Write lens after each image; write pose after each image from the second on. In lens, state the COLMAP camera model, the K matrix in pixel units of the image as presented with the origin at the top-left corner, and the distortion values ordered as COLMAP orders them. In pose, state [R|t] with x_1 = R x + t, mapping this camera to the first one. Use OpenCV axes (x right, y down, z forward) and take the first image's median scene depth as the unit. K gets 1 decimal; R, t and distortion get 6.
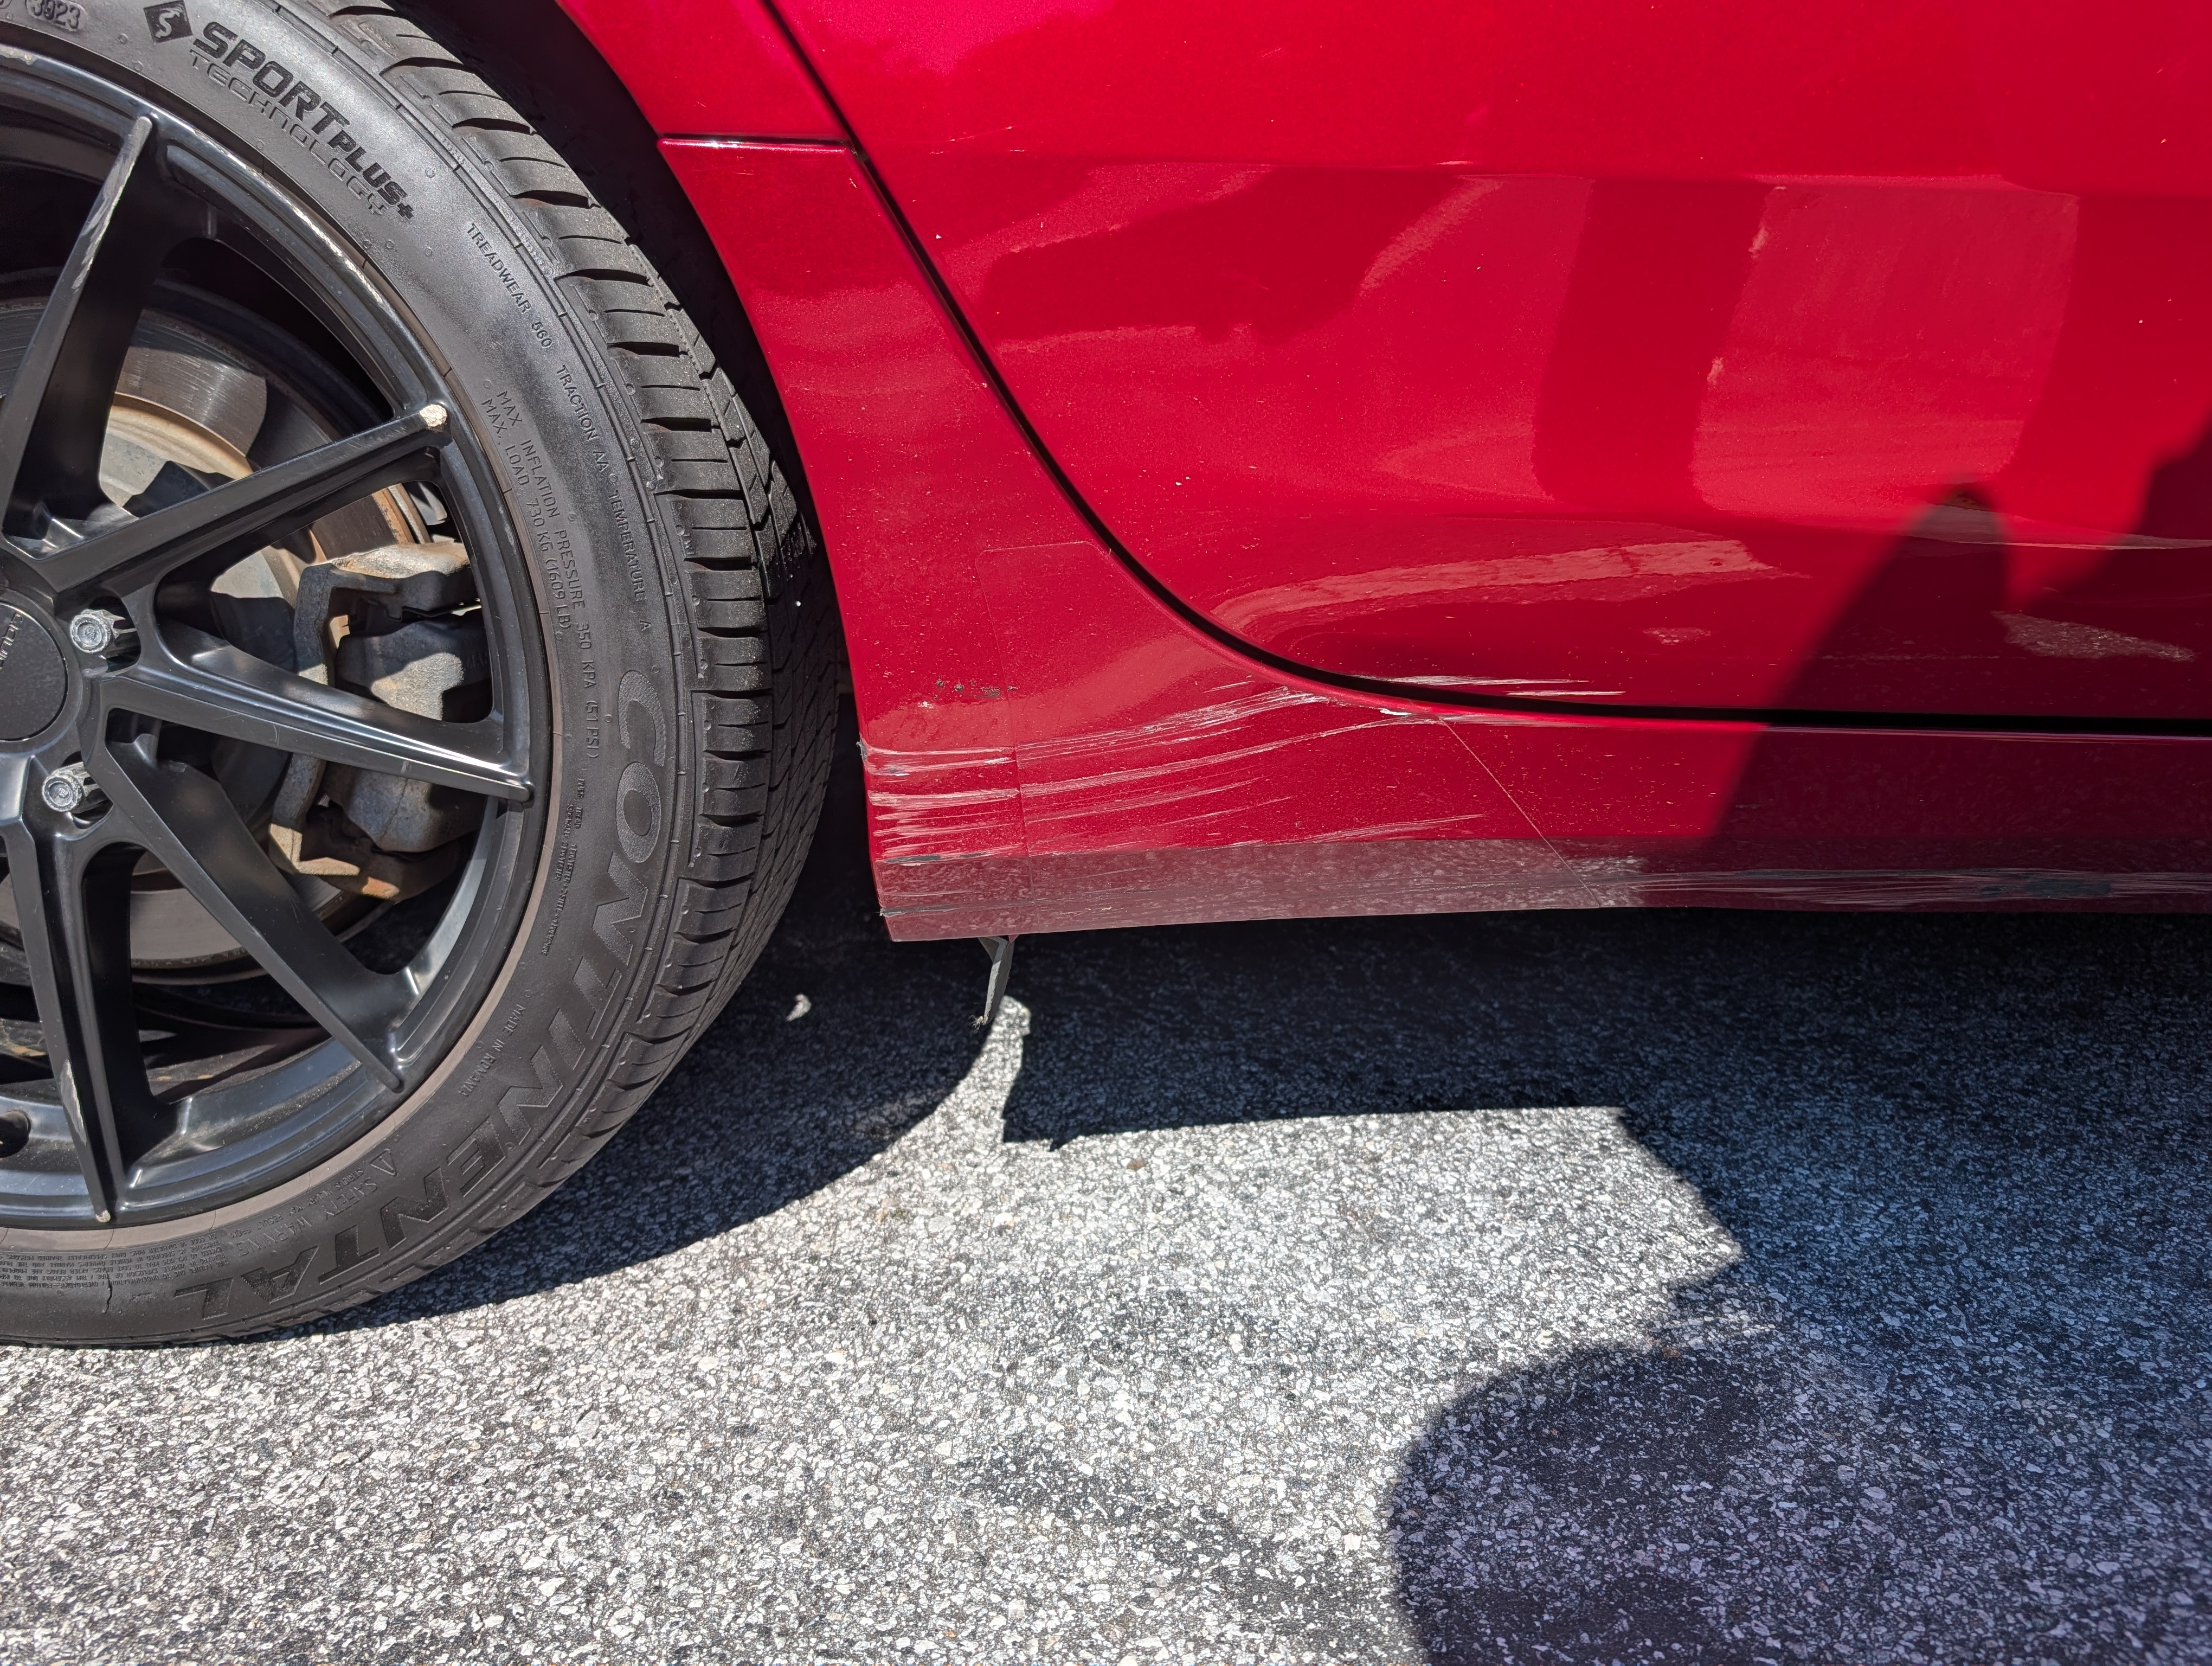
lens RADIAL K [[1547.5, 0, 1106.0], [0, 1547.5, 833.0], [0, 0, 1]] dist [0.000384, 0.001331]
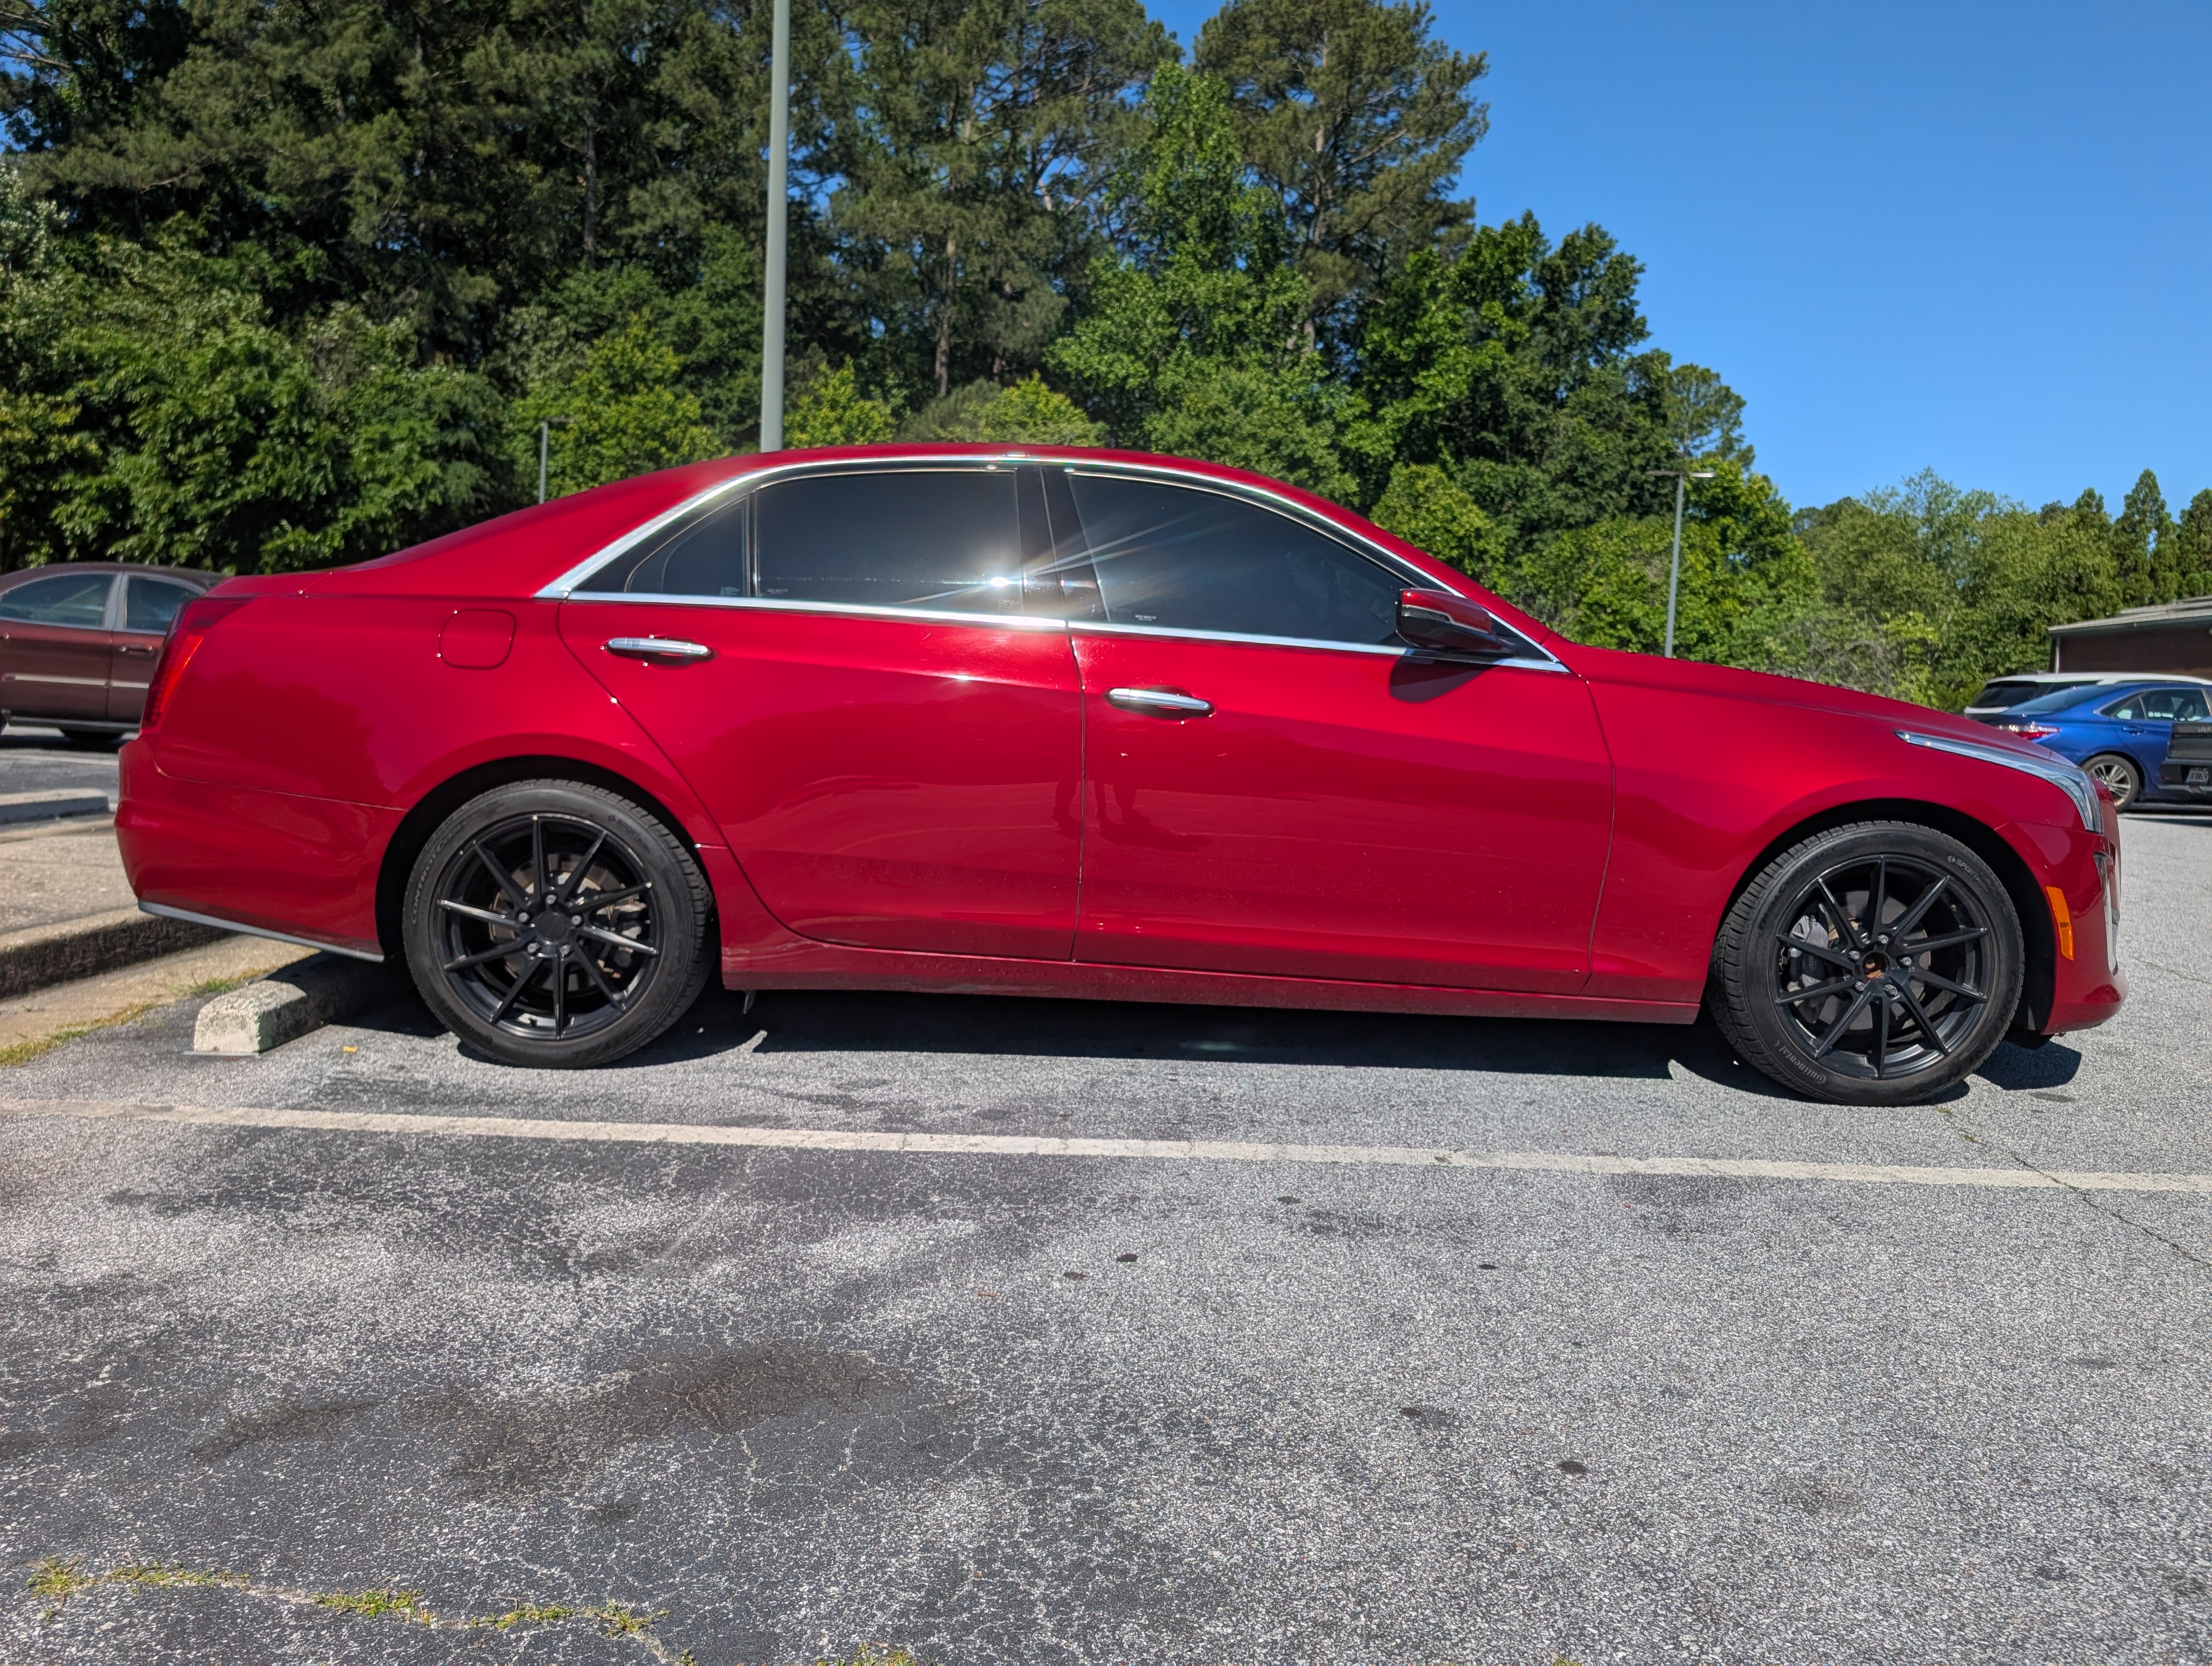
lens RADIAL K [[1547.5, 0, 1106.0], [0, 1547.5, 833.0], [0, 0, 1]] dist [0.000384, 0.001331]
pose [[0.997164, 0.047230, 0.058586, 0.757668], [-0.035462, 0.981579, -0.187737, 0.464264], [-0.066374, 0.185127, 0.980471, -3.994148]]
